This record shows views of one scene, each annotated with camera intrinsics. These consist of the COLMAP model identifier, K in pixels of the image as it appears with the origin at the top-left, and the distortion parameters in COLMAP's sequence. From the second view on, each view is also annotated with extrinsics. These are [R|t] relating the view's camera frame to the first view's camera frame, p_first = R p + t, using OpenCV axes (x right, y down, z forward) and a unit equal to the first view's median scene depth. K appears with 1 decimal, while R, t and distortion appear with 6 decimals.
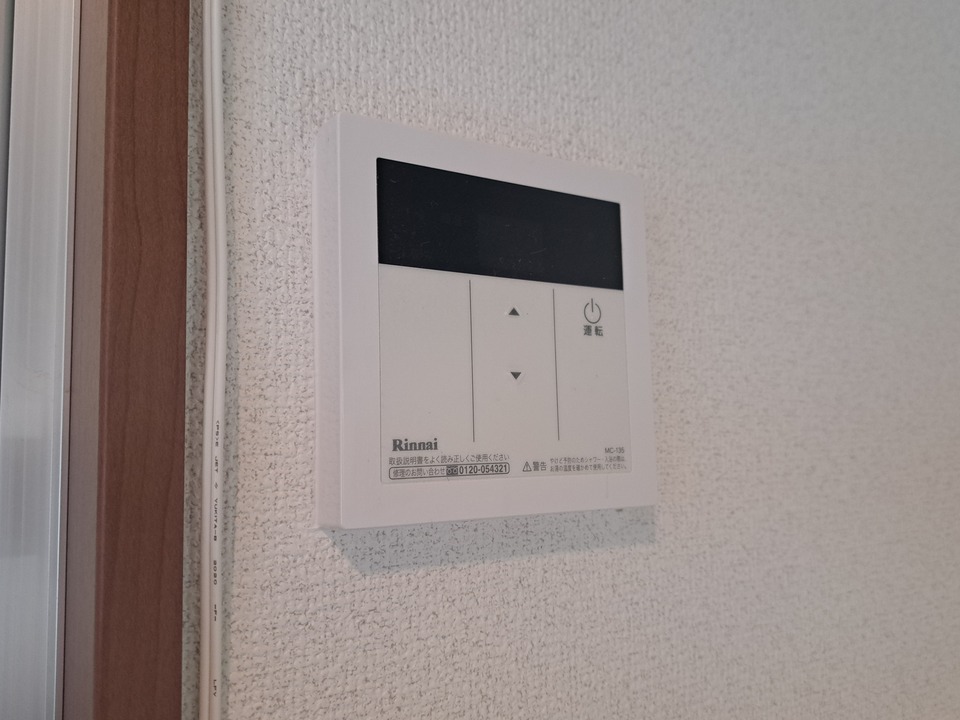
lens RADIAL K [[677.2, 0, 480.5], [0, 677.2, 360.1], [0, 0, 1]] dist [-0.001681, 0.000074]
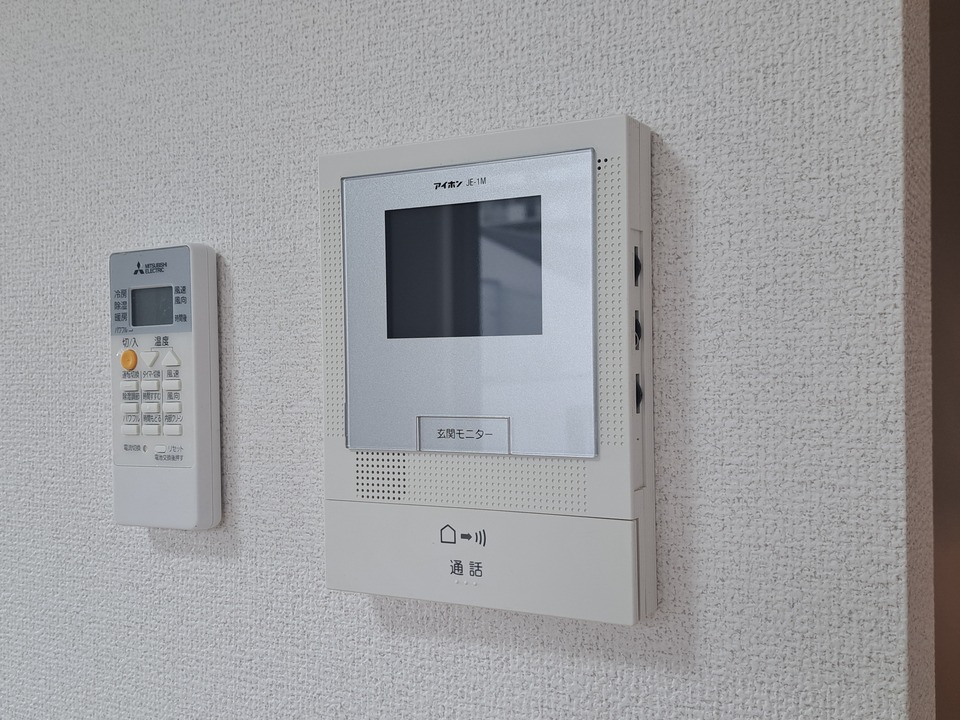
lens RADIAL K [[677.2, 0, 480.0], [0, 677.2, 360.5], [0, 0, 1]] dist [-0.001681, 0.000074]
pose [[0.651949, 0.019393, -0.758015, 1.090515], [0.063303, 0.994791, 0.079896, 0.729420], [0.755616, -0.100073, 0.647325, 0.221215]]
